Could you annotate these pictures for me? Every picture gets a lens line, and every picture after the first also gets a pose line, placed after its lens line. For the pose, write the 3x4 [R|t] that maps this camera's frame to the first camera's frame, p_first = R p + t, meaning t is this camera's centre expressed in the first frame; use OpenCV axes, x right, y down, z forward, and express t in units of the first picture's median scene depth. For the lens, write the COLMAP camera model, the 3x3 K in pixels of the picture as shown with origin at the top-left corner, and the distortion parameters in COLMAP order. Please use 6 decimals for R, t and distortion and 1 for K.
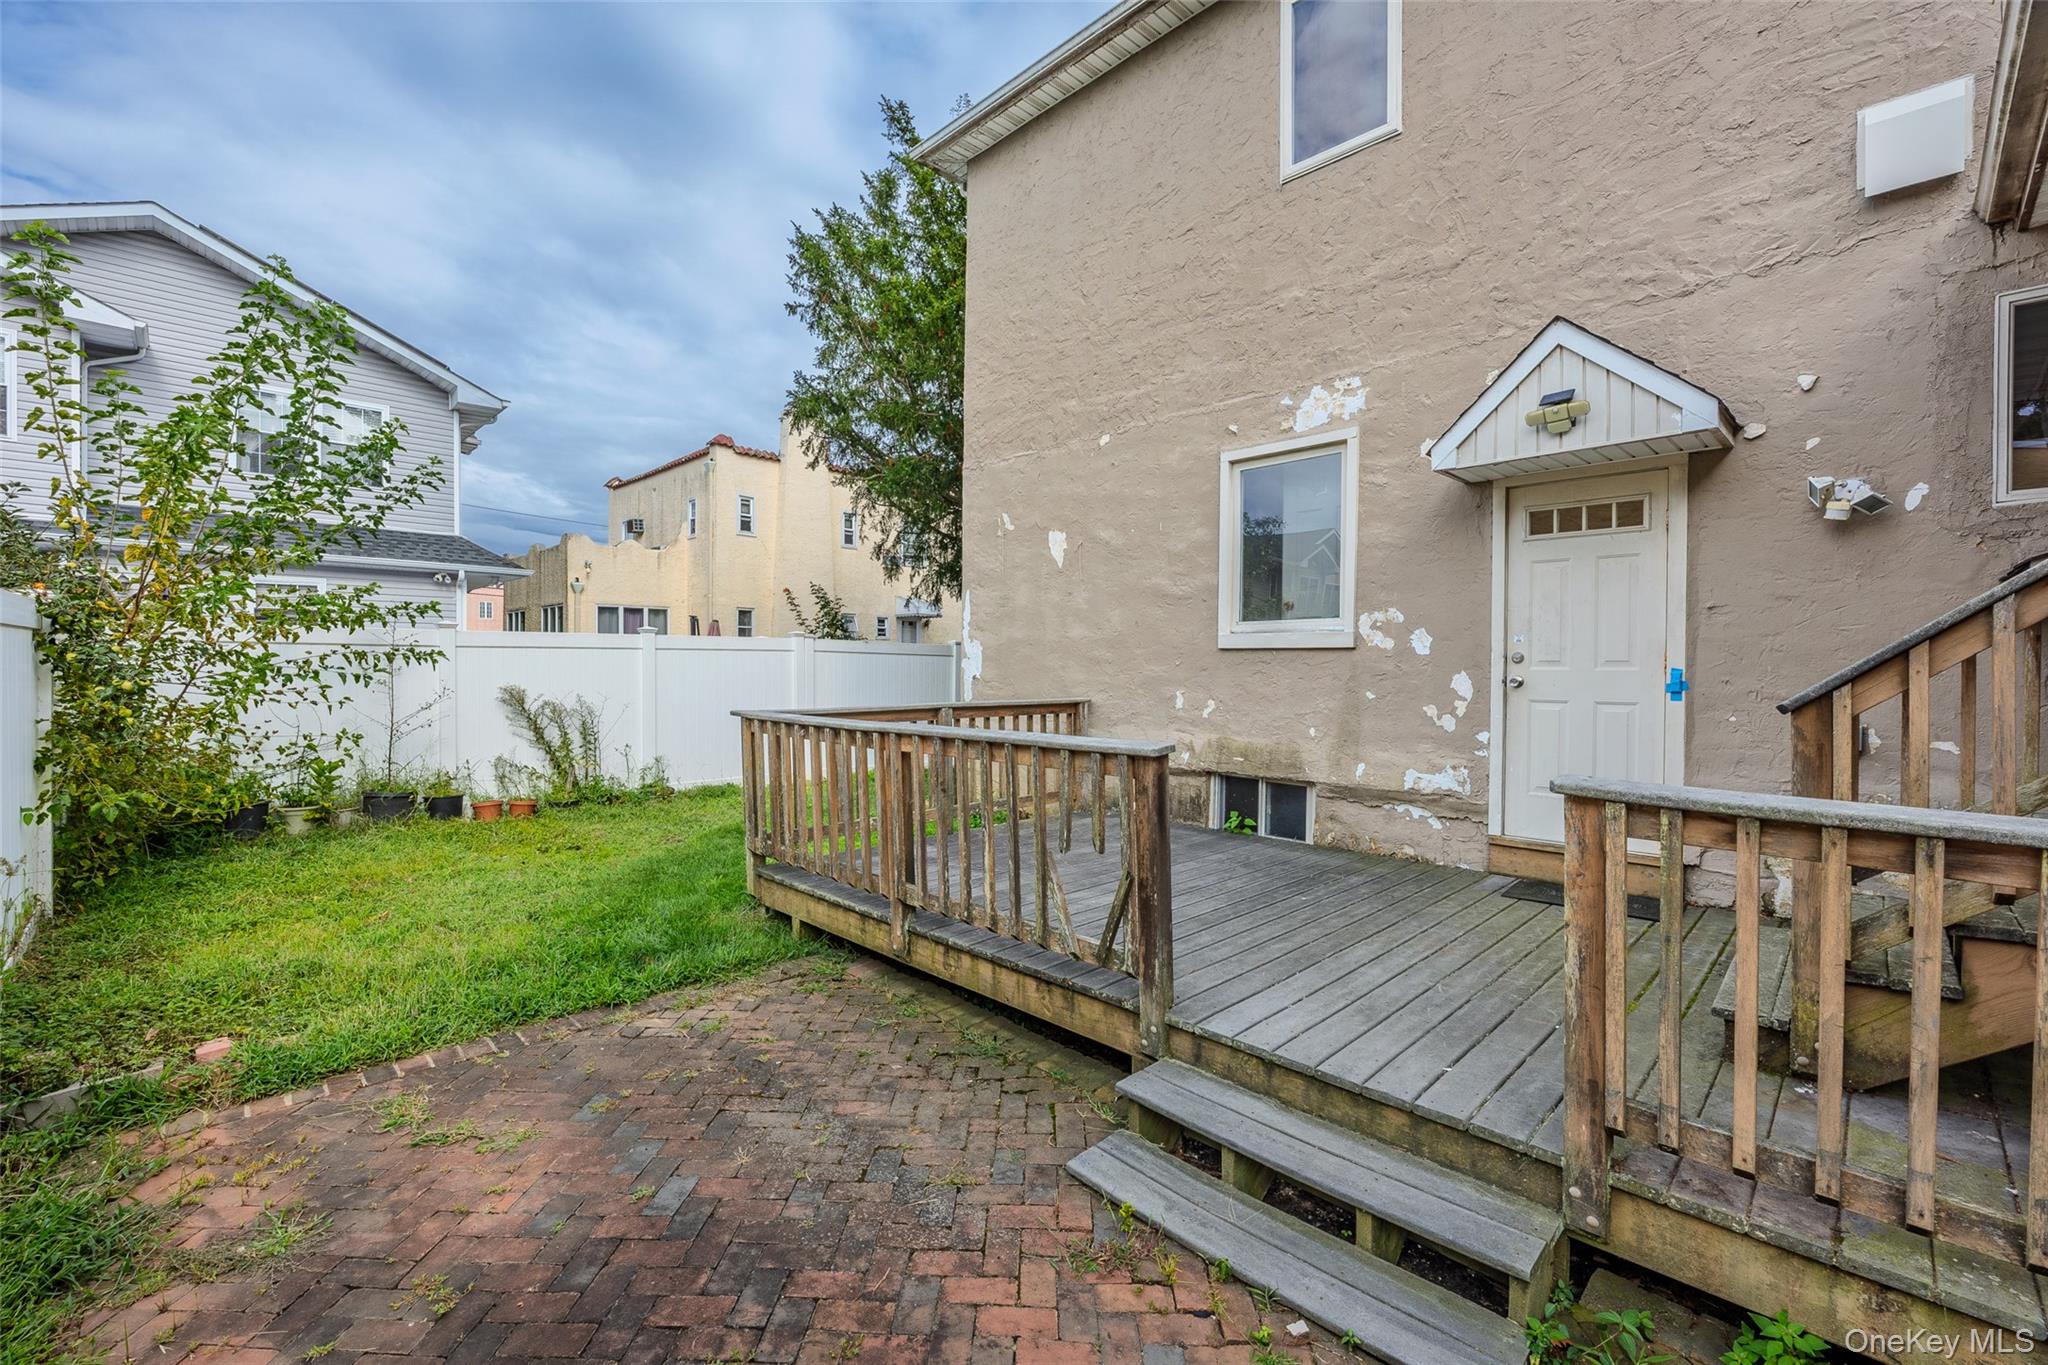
lens RADIAL K [[845.8, 0, 1022.1], [0, 845.8, 678.2], [0, 0, 1]] dist [-0.010299, -0.000288]
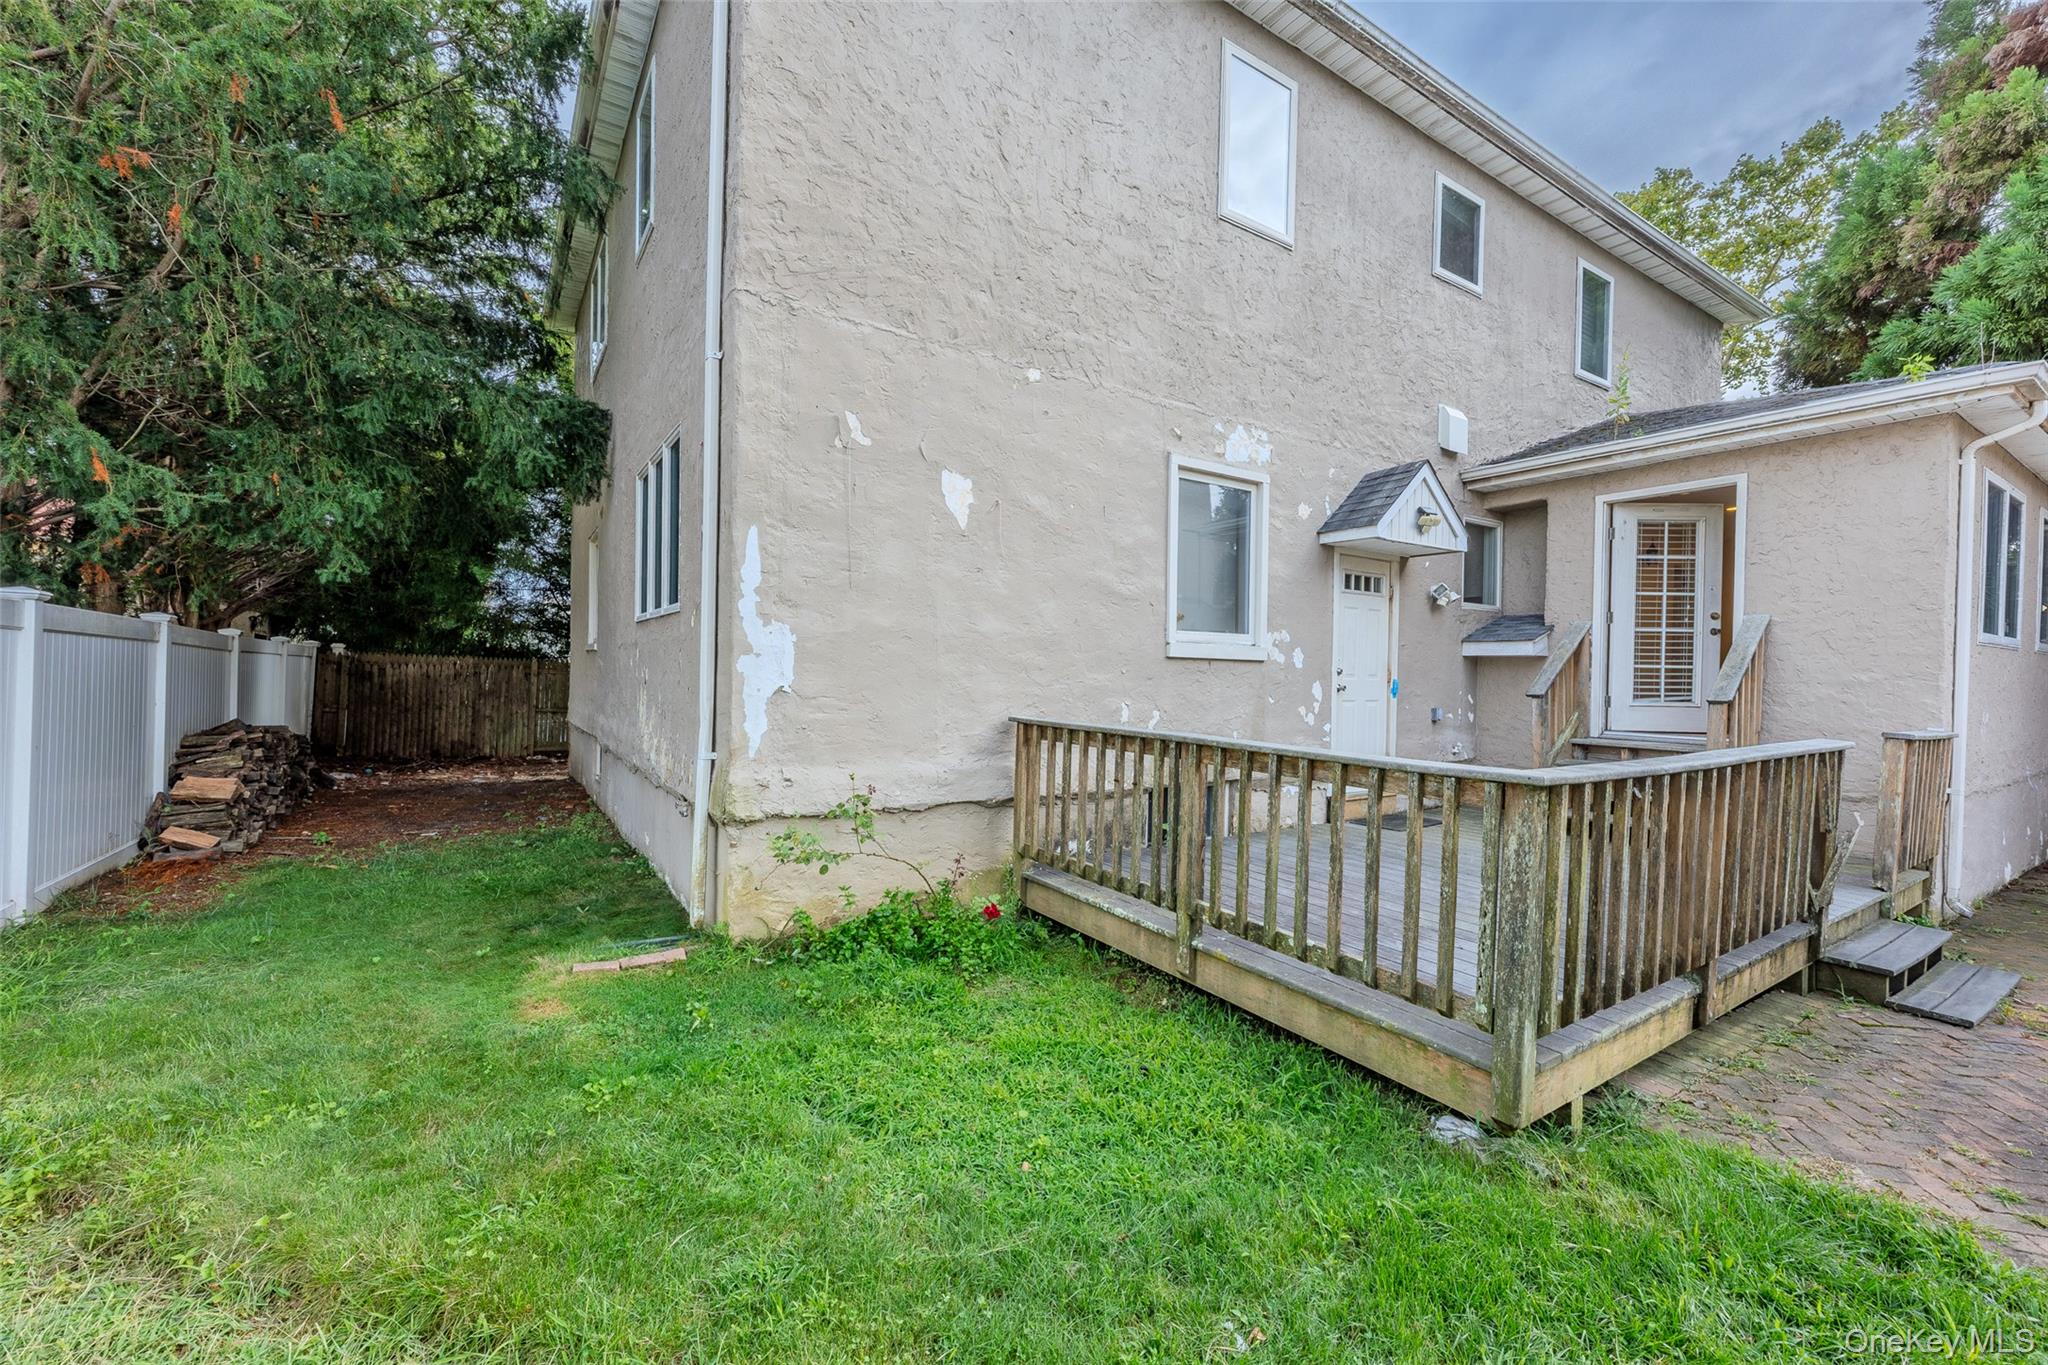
lens RADIAL K [[820.0, 0, 1028.9], [0, 820.0, 678.4], [0, 0, 1]] dist [0.013451, -0.001156]
pose [[0.197336, -0.007960, 0.980304, -0.809717], [-0.002165, 0.999961, 0.008556, -0.020685], [-0.980334, -0.003811, 0.197311, 1.104956]]
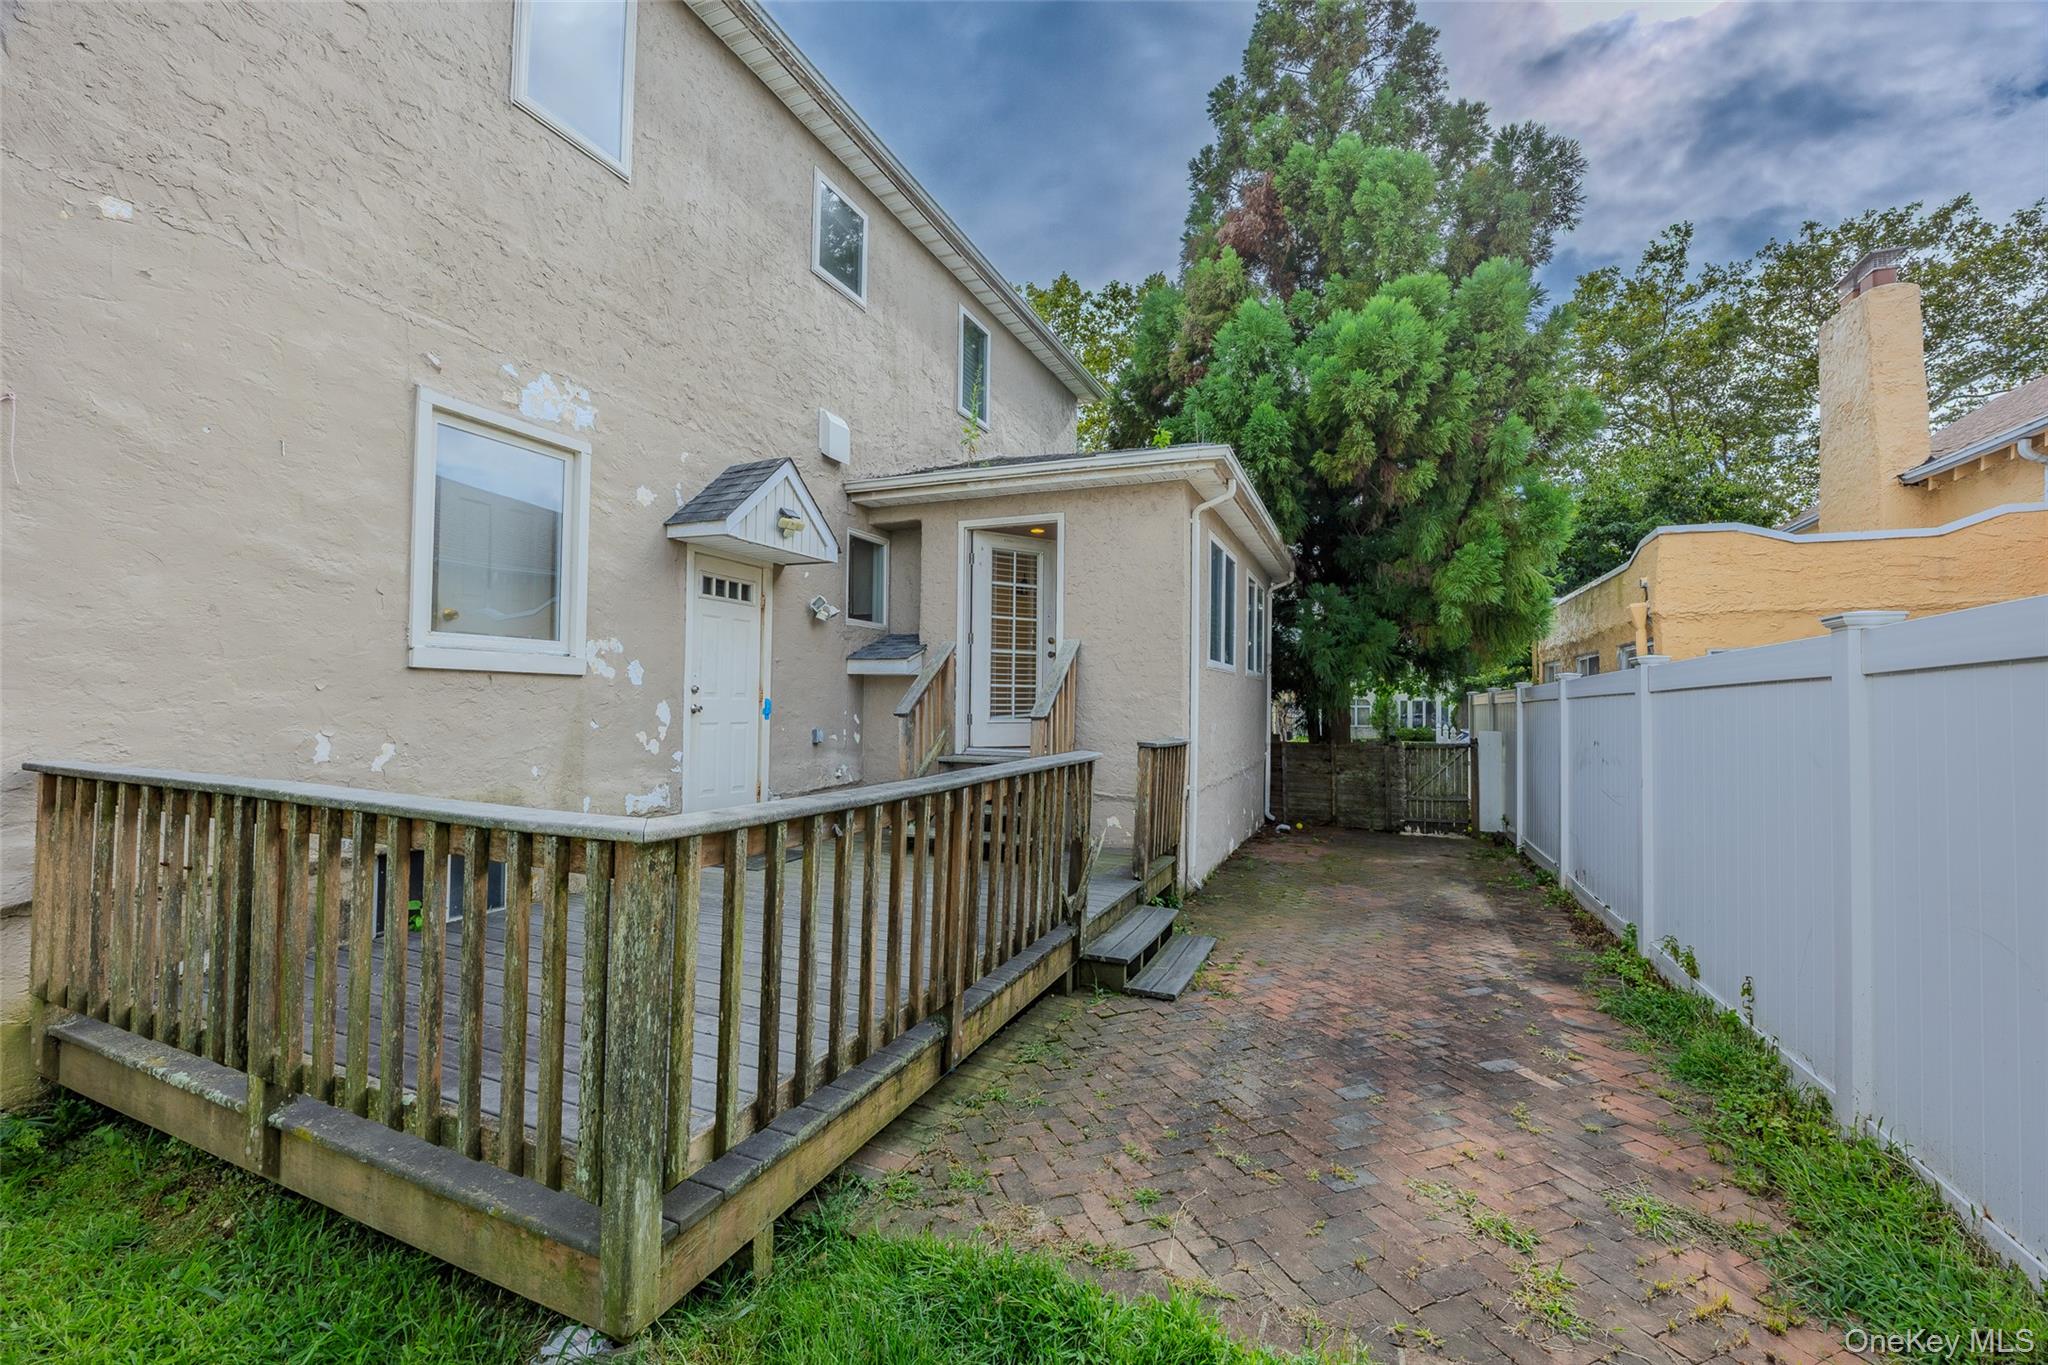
lens RADIAL K [[845.8, 0, 1022.1], [0, 845.8, 678.2], [0, 0, 1]] dist [-0.010299, -0.000288]
pose [[-0.379271, 0.017731, 0.925116, -0.667342], [-0.000876, 0.999809, -0.019521, -0.015158], [-0.925285, -0.008214, -0.379183, 0.909743]]
